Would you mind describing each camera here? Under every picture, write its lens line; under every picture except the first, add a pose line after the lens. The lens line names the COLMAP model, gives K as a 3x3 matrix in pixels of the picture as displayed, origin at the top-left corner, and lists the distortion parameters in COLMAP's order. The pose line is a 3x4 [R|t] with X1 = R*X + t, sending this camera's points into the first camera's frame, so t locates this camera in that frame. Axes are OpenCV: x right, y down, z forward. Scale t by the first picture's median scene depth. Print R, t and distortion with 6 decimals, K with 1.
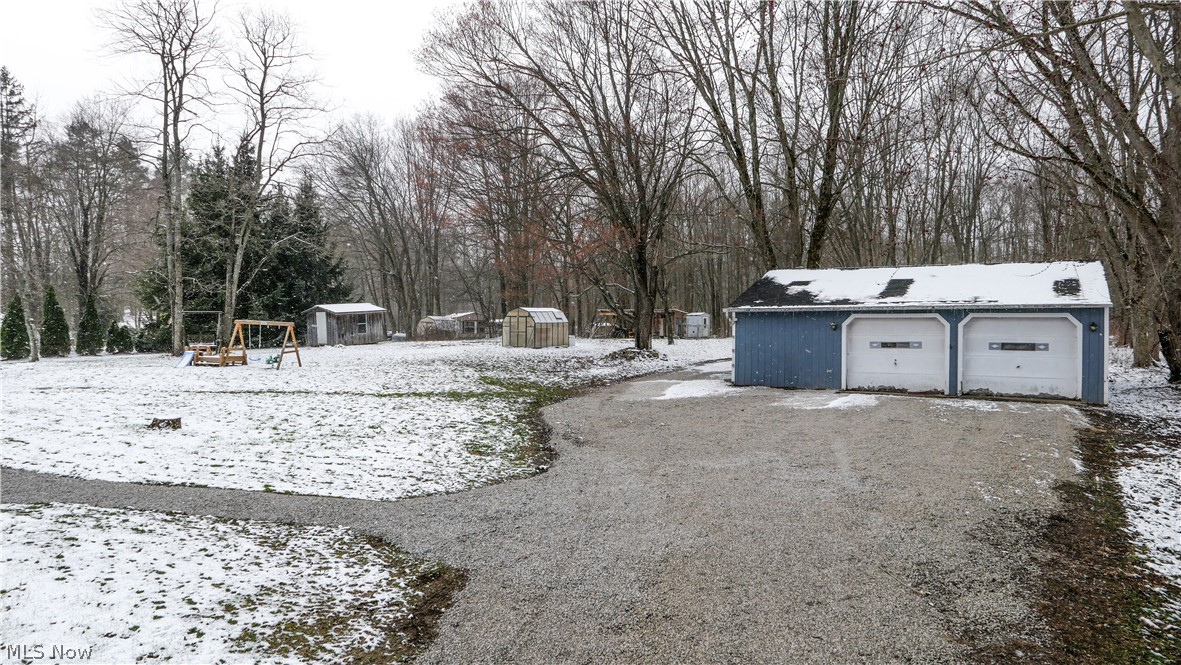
lens RADIAL K [[840.1, 0, 591.5], [0, 840.1, 328.4], [0, 0, 1]] dist [-0.026803, 0.003429]
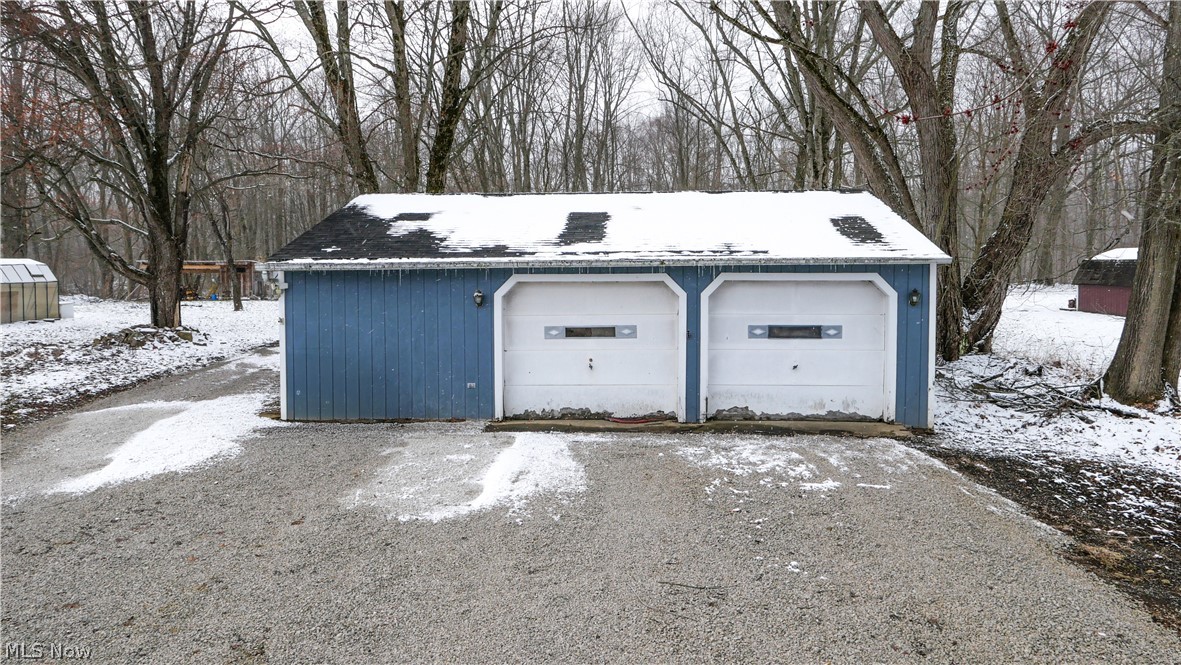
lens RADIAL K [[840.1, 0, 589.8], [0, 840.1, 326.7], [0, 0, 1]] dist [-0.026803, 0.003429]
pose [[0.903247, -0.031215, 0.427985, 0.128883], [0.006253, 0.998202, 0.059606, -0.015616], [-0.429076, -0.051162, 0.901818, 0.503277]]
